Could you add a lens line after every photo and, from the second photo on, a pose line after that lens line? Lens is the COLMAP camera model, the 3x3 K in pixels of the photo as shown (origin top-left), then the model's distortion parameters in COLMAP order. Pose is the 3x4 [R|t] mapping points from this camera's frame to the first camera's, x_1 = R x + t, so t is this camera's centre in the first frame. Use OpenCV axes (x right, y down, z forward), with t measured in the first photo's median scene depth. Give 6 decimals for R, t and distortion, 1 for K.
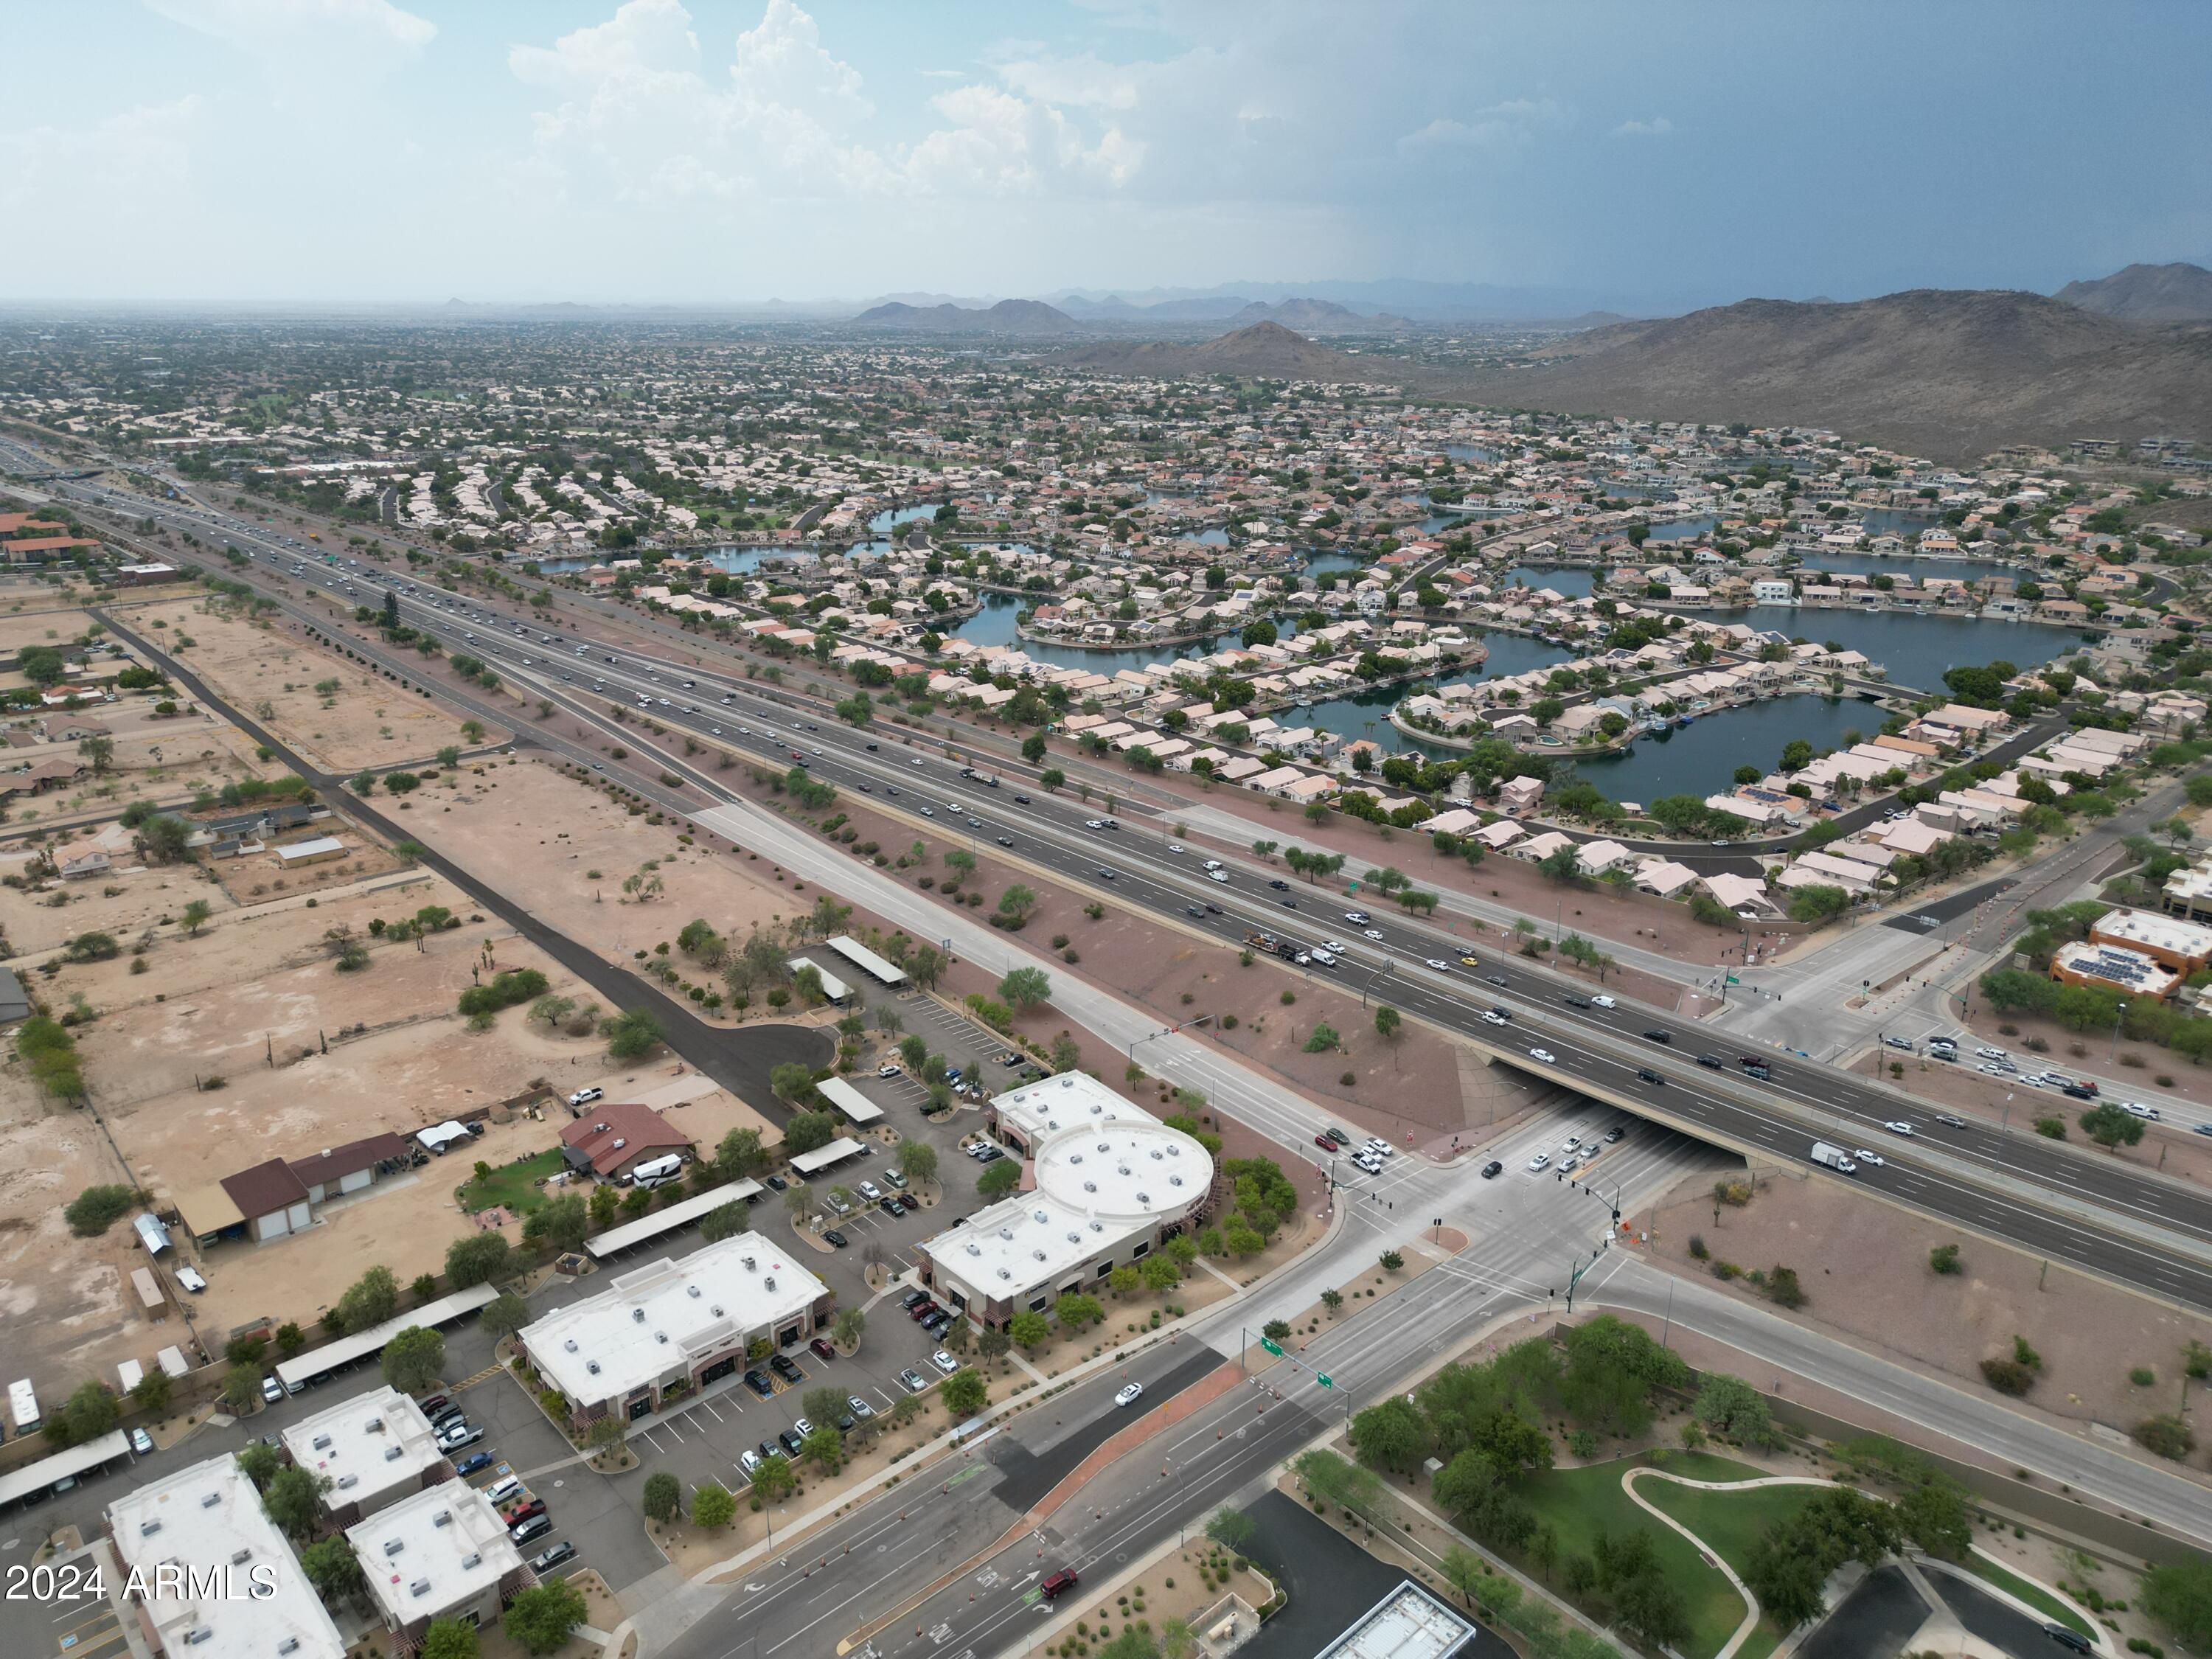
lens RADIAL K [[1557.9, 0, 1092.5], [0, 1557.9, 832.1], [0, 0, 1]] dist [0.065947, -0.065697]
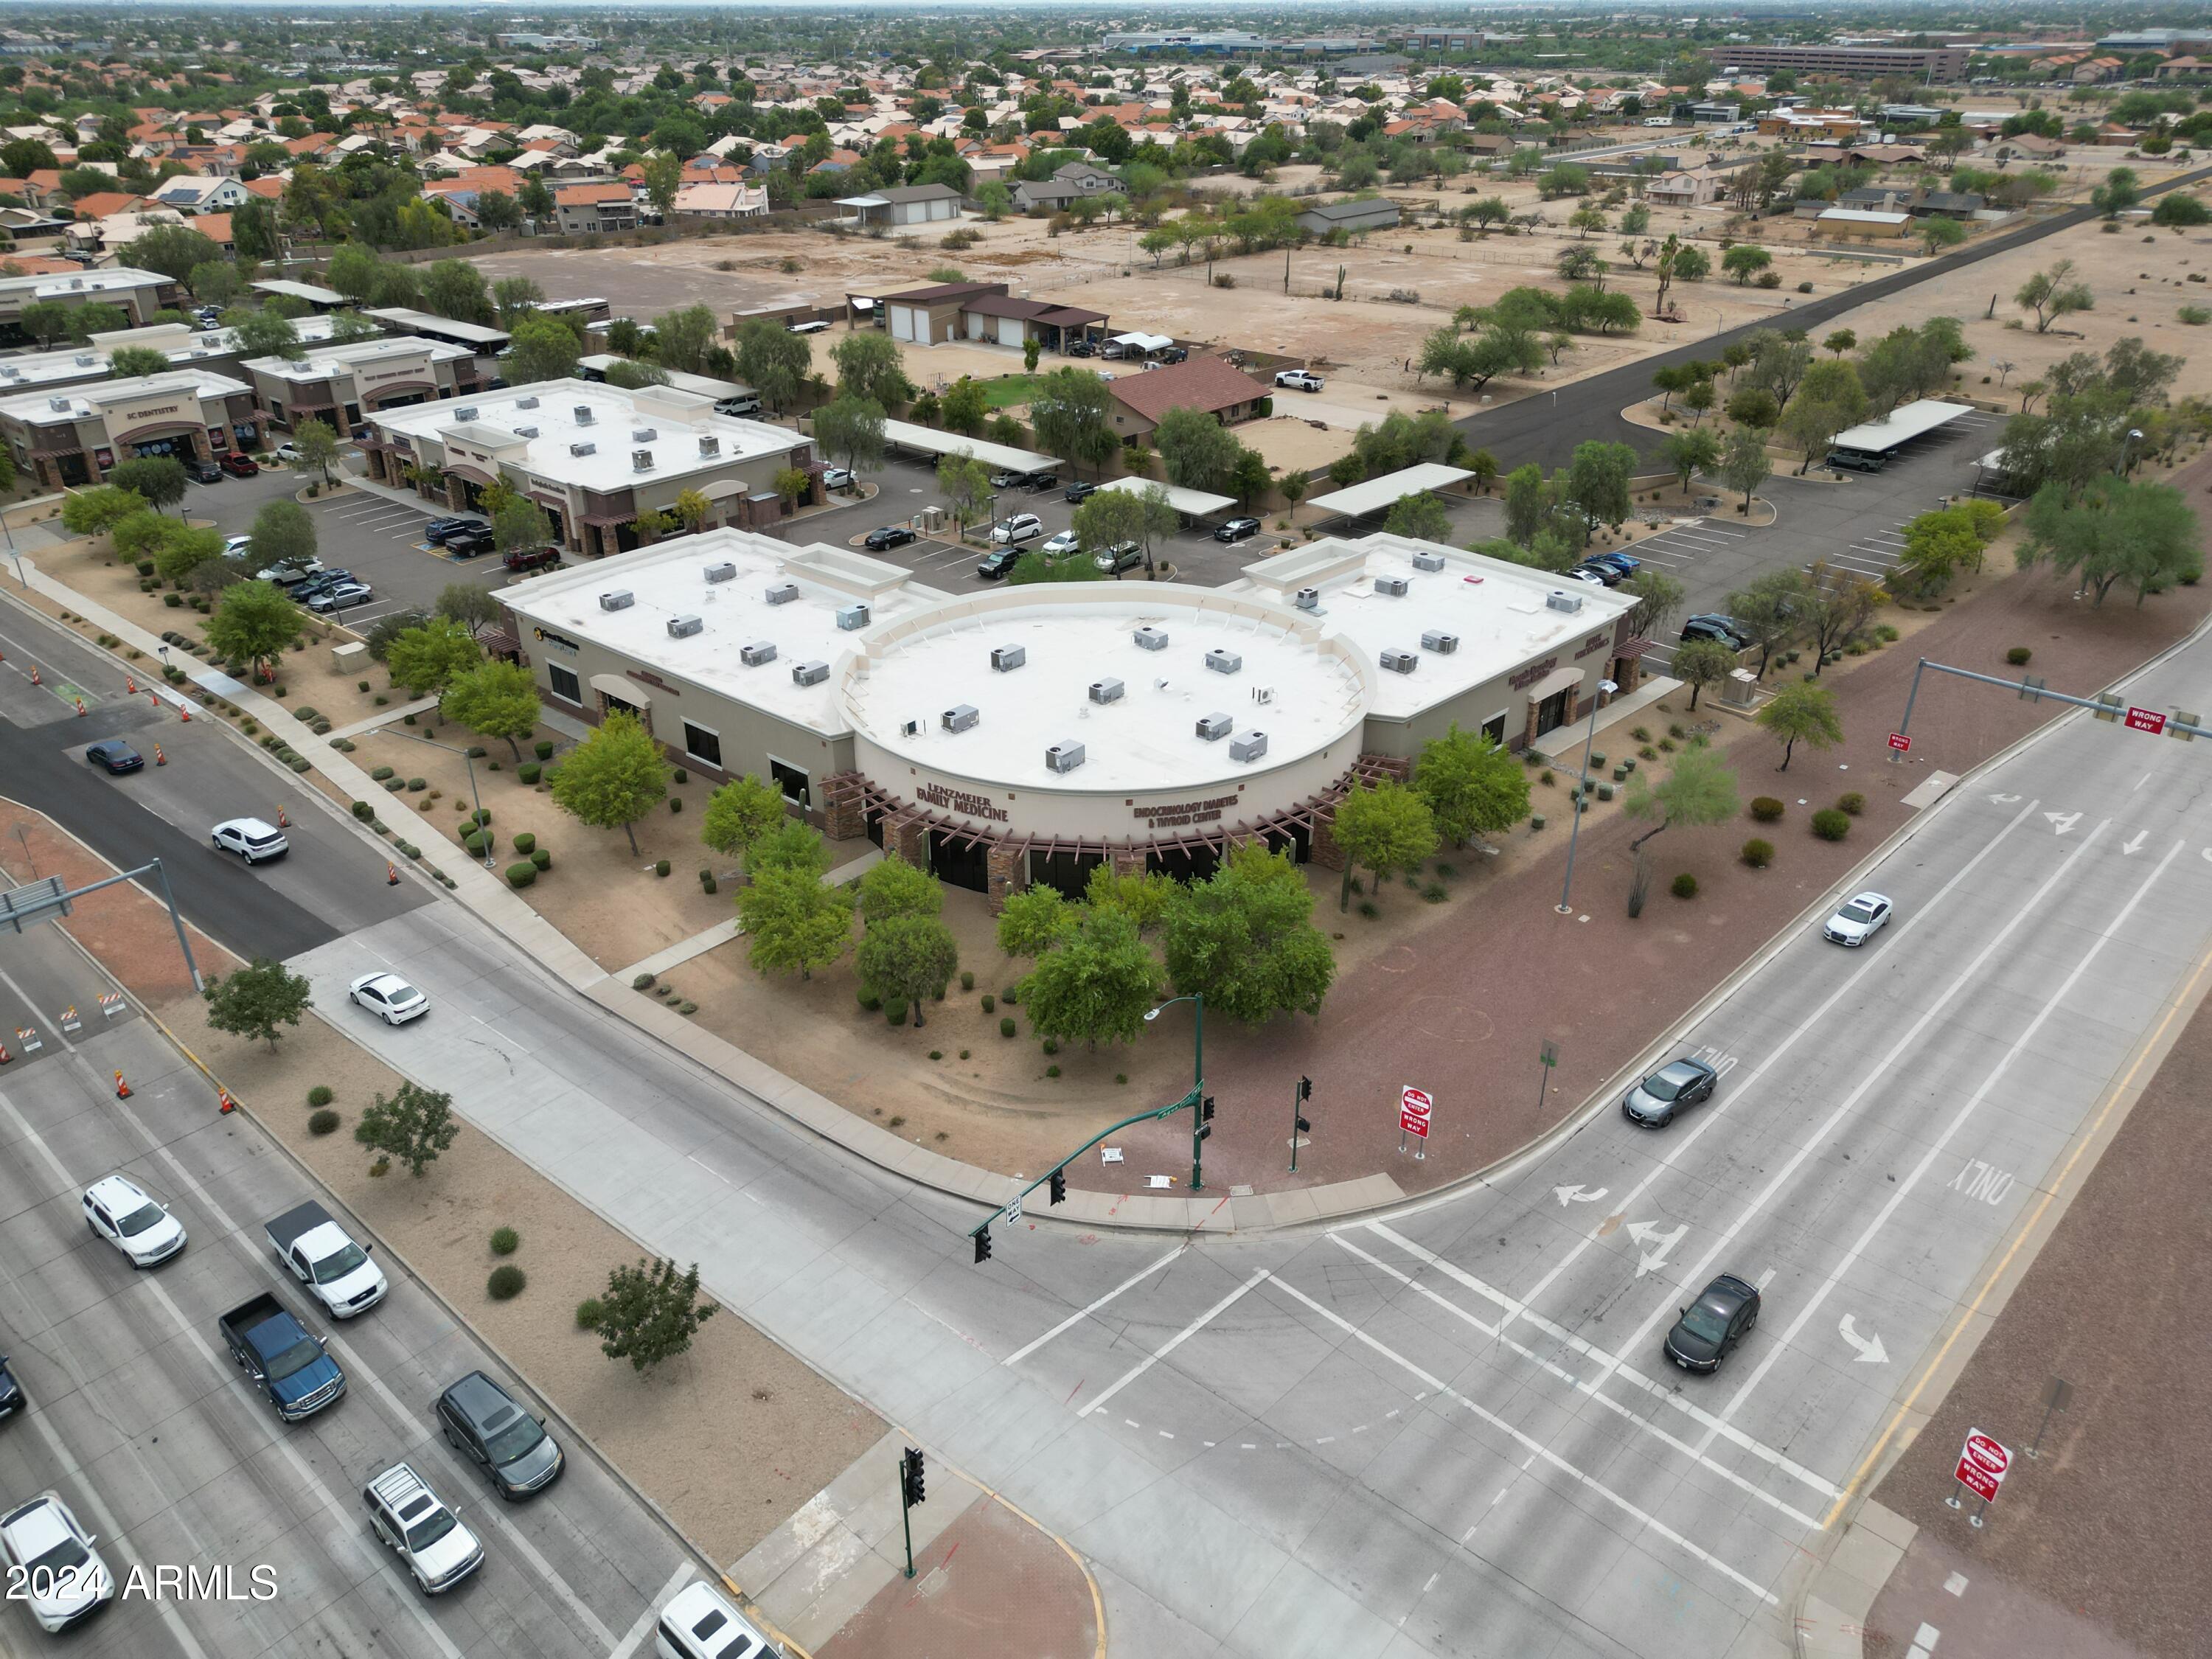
lens RADIAL K [[1570.5, 0, 1096.9], [0, 1570.5, 817.3], [0, 0, 1]] dist [0.066947, -0.064933]
pose [[0.124156, 0.454622, -0.881989, 0.344464], [-0.314996, 0.860947, 0.399435, 0.111206], [0.940937, 0.228231, 0.250096, 0.962783]]
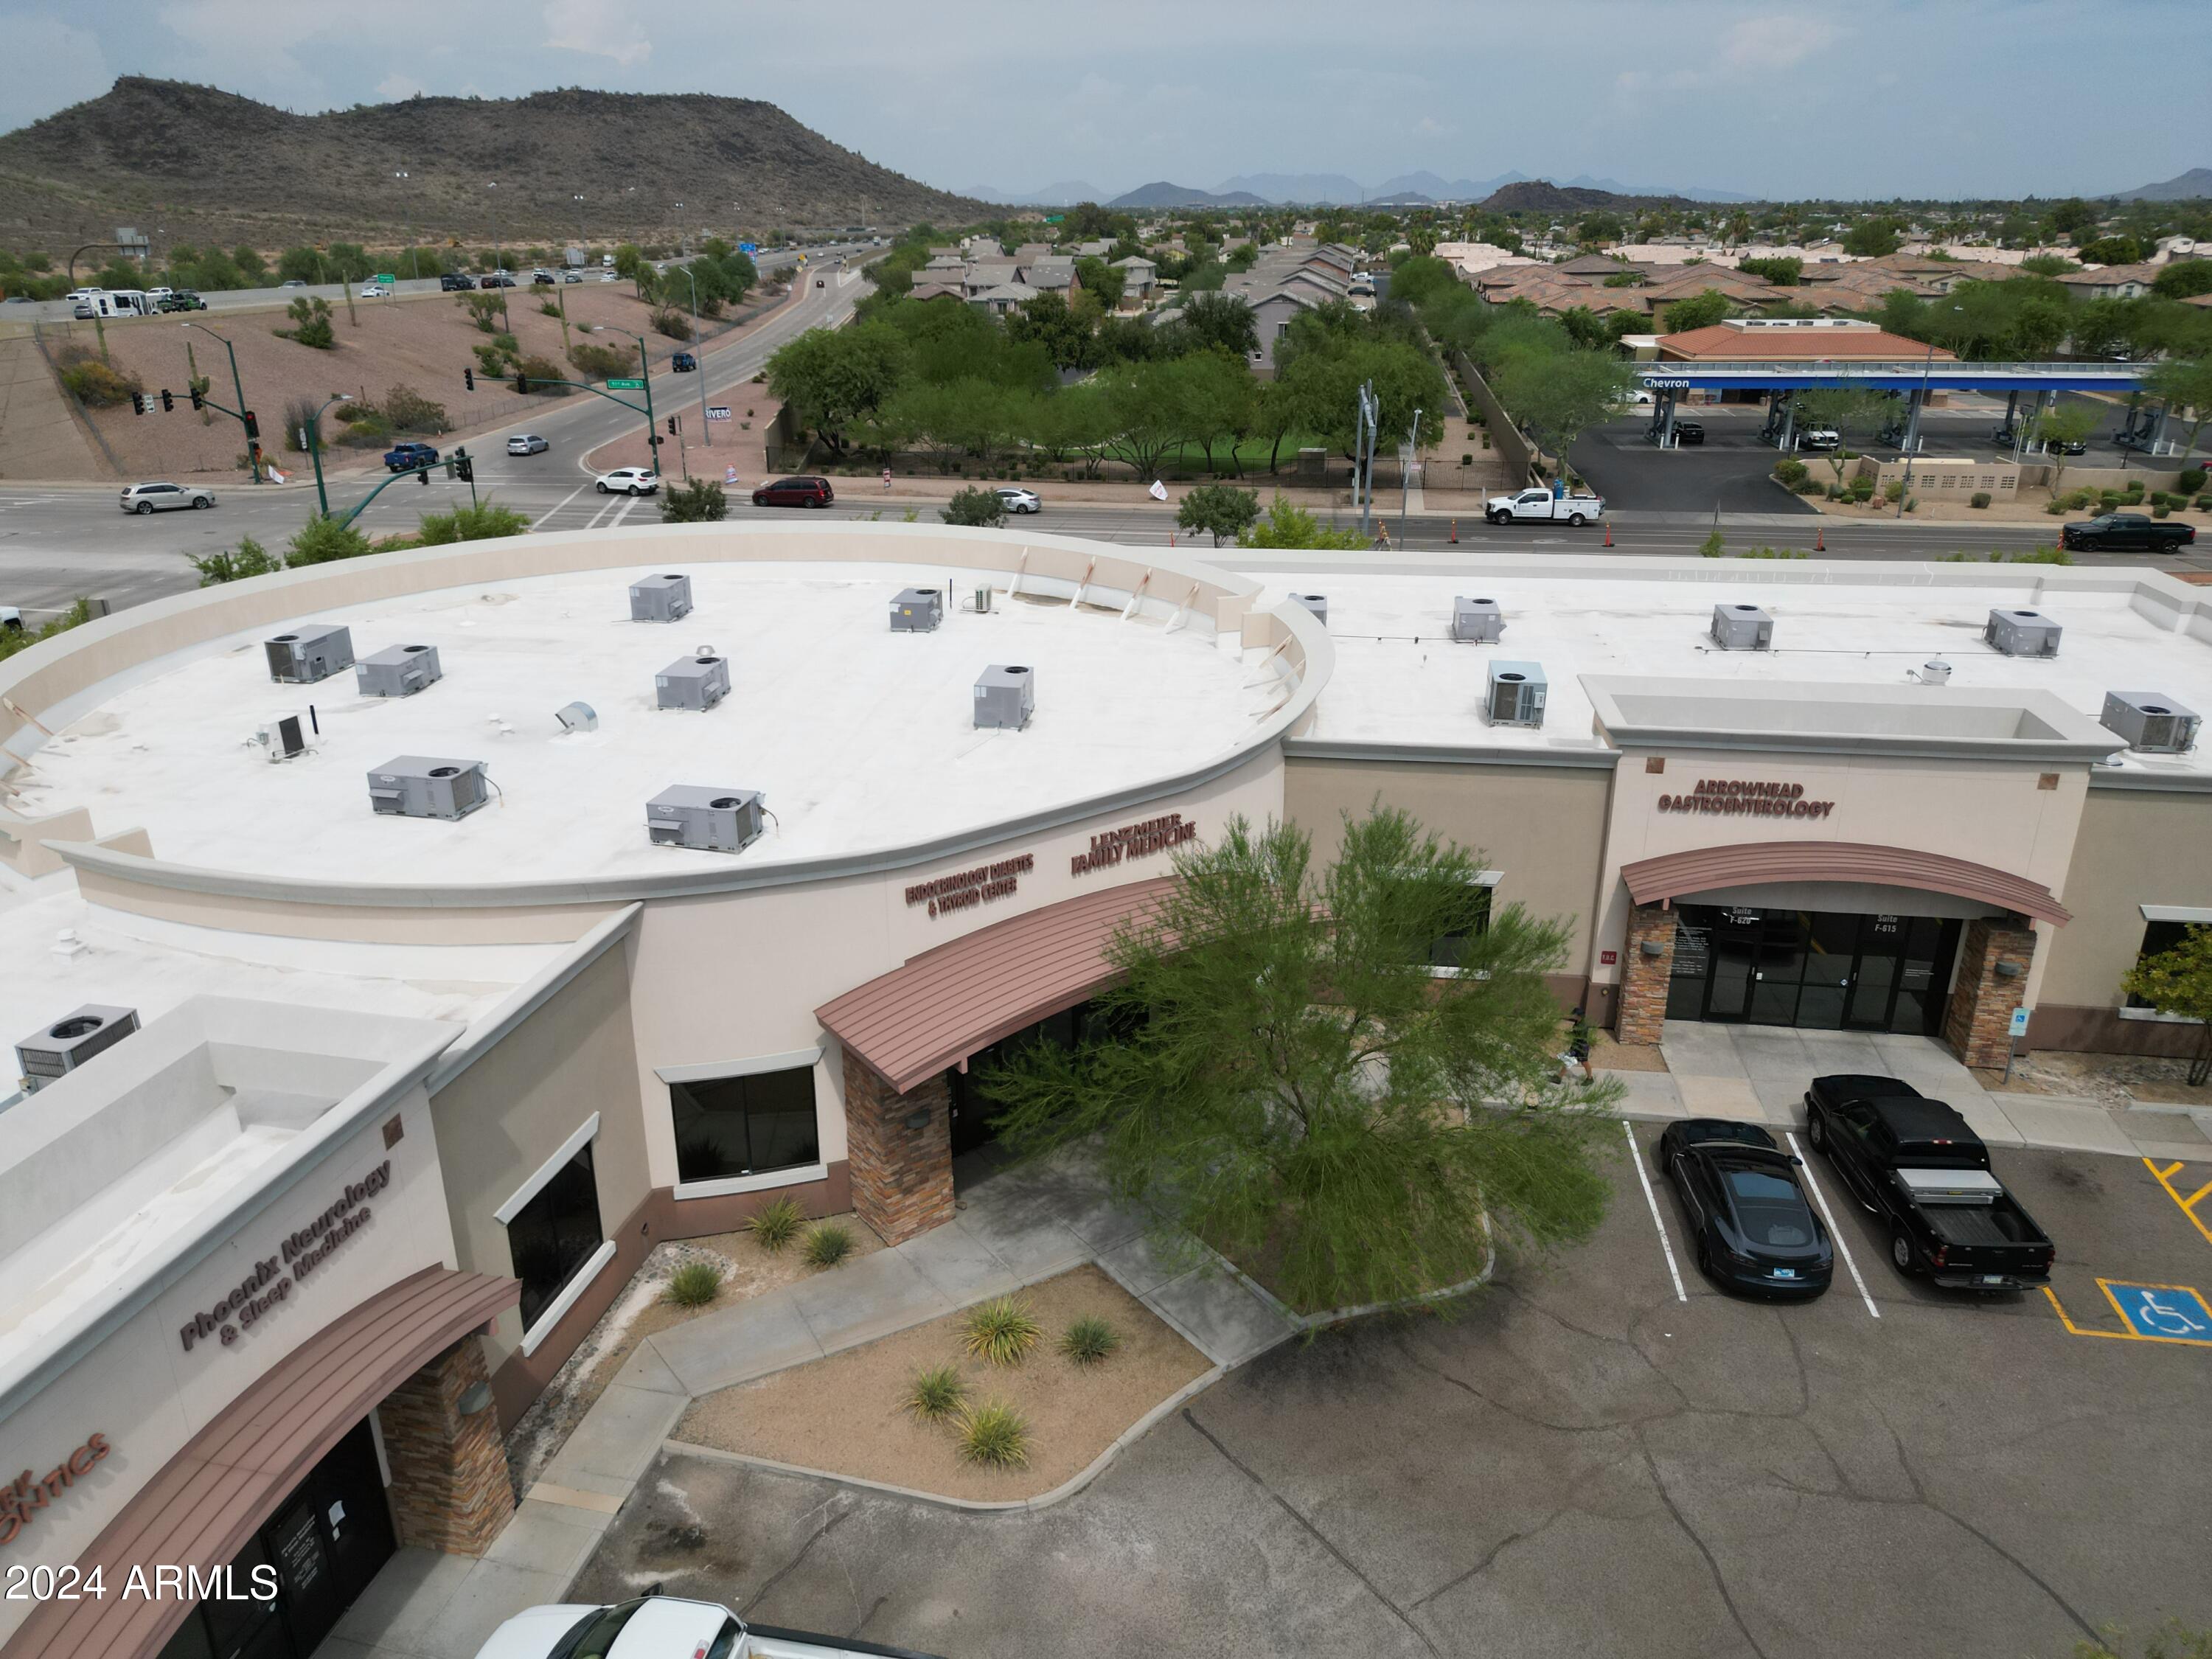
lens RADIAL K [[1564.4, 0, 1094.4], [0, 1564.4, 818.7], [0, 0, 1]] dist [0.063318, -0.059034]
pose [[-0.641419, -0.278190, 0.714977, -0.116461], [0.244156, 0.809468, 0.533993, 0.165296], [-0.727303, 0.517079, -0.451286, 1.093723]]
